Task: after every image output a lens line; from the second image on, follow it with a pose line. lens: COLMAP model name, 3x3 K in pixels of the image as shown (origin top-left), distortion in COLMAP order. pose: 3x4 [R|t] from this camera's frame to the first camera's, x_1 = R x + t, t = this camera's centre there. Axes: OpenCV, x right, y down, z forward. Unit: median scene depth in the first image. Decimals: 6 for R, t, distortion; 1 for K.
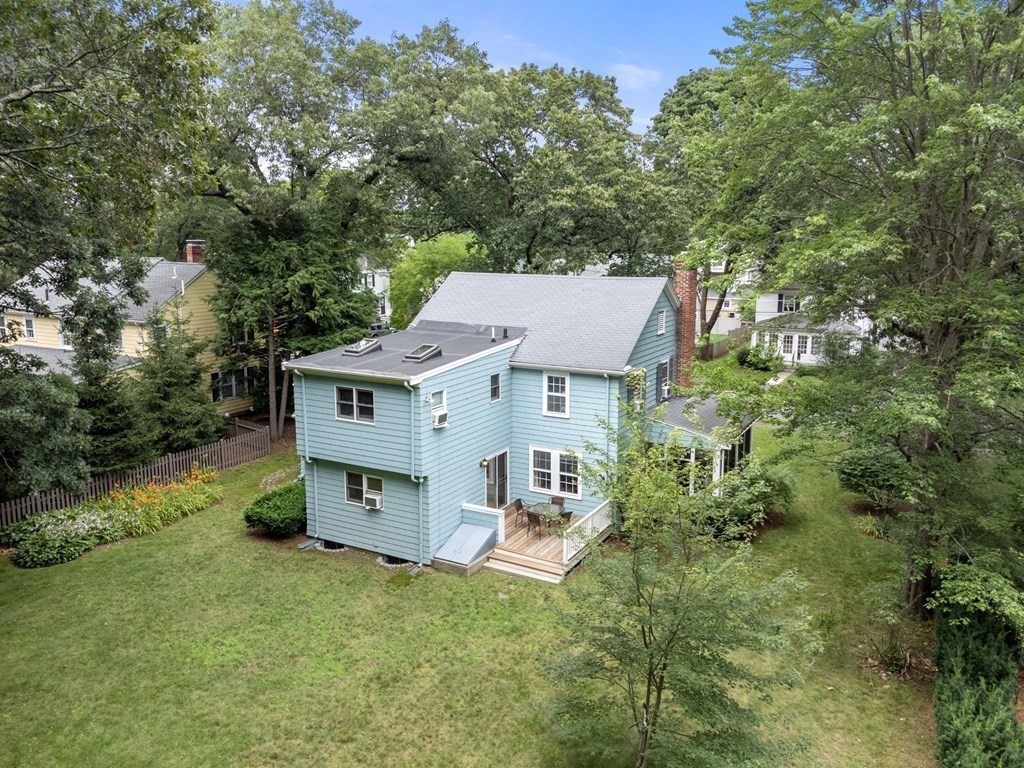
lens RADIAL K [[768.8, 0, 532.5], [0, 768.8, 374.9], [0, 0, 1]] dist [0.014658, 0.007731]
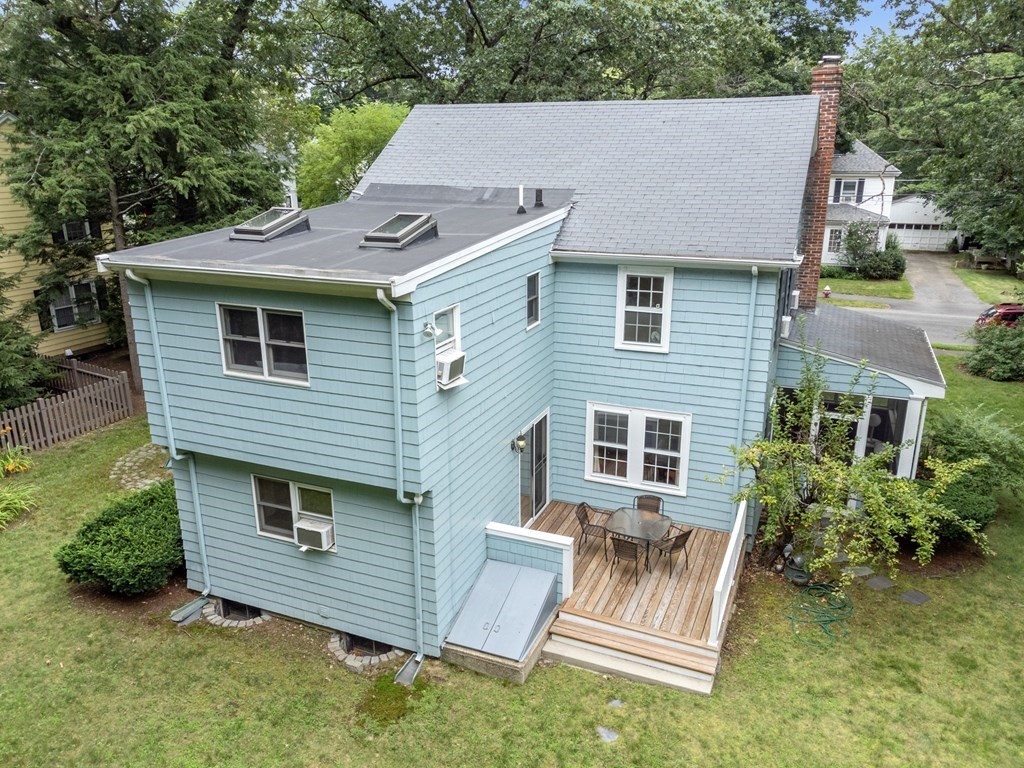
lens RADIAL K [[768.8, 0, 514.9], [0, 768.8, 399.6], [0, 0, 1]] dist [0.014658, 0.007731]
pose [[0.995824, -0.035290, 0.084193, -0.111733], [0.022913, 0.989358, 0.143687, 0.008460], [-0.088368, -0.141157, 0.986035, 0.487153]]
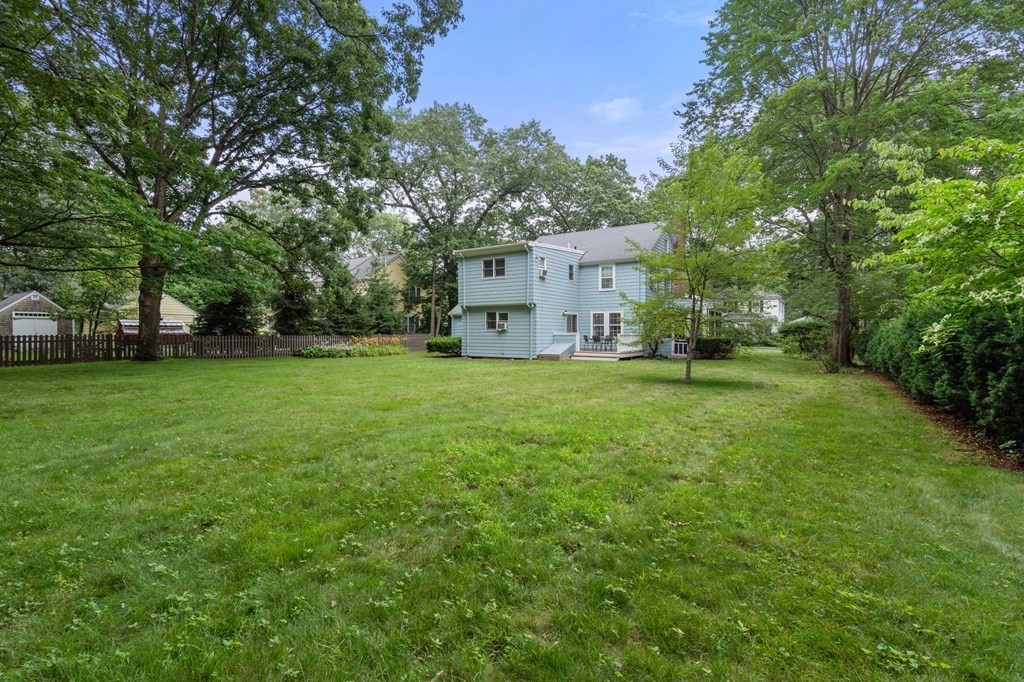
lens RADIAL K [[474.9, 0, 509.4], [0, 474.9, 341.7], [0, 0, 1]] dist [-0.000612, 0.000854]
pose [[0.994382, -0.002121, -0.105825, -0.076083], [-0.014401, 0.987792, -0.155114, 0.346854], [0.104862, 0.155767, 0.982212, -0.032224]]
